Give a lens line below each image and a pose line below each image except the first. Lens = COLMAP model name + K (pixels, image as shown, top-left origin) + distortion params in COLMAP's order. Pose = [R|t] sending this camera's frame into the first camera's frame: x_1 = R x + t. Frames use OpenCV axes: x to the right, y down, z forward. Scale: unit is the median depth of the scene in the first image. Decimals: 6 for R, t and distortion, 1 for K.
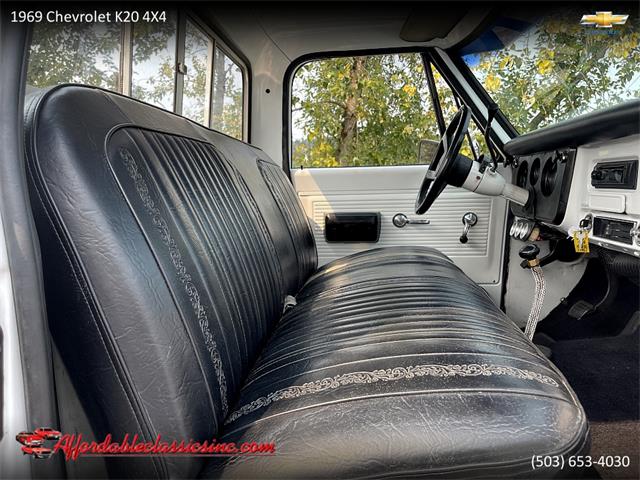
lens RADIAL K [[484.4, 0, 320.0], [0, 484.4, 240.0], [0, 0, 1]] dist [0.036690, -0.051961]
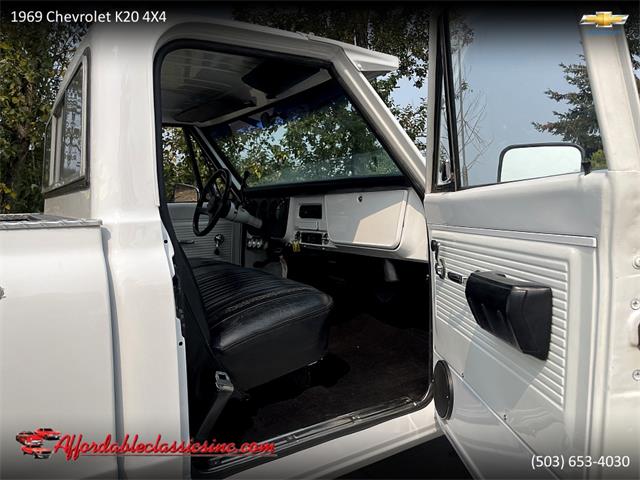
lens RADIAL K [[484.4, 0, 320.0], [0, 484.4, 240.0], [0, 0, 1]] dist [0.036690, -0.051961]
pose [[0.782314, -0.057612, 0.620214, -0.507705], [0.087291, 0.996028, -0.017584, 0.019740], [-0.616737, 0.067895, 0.784236, -0.488075]]
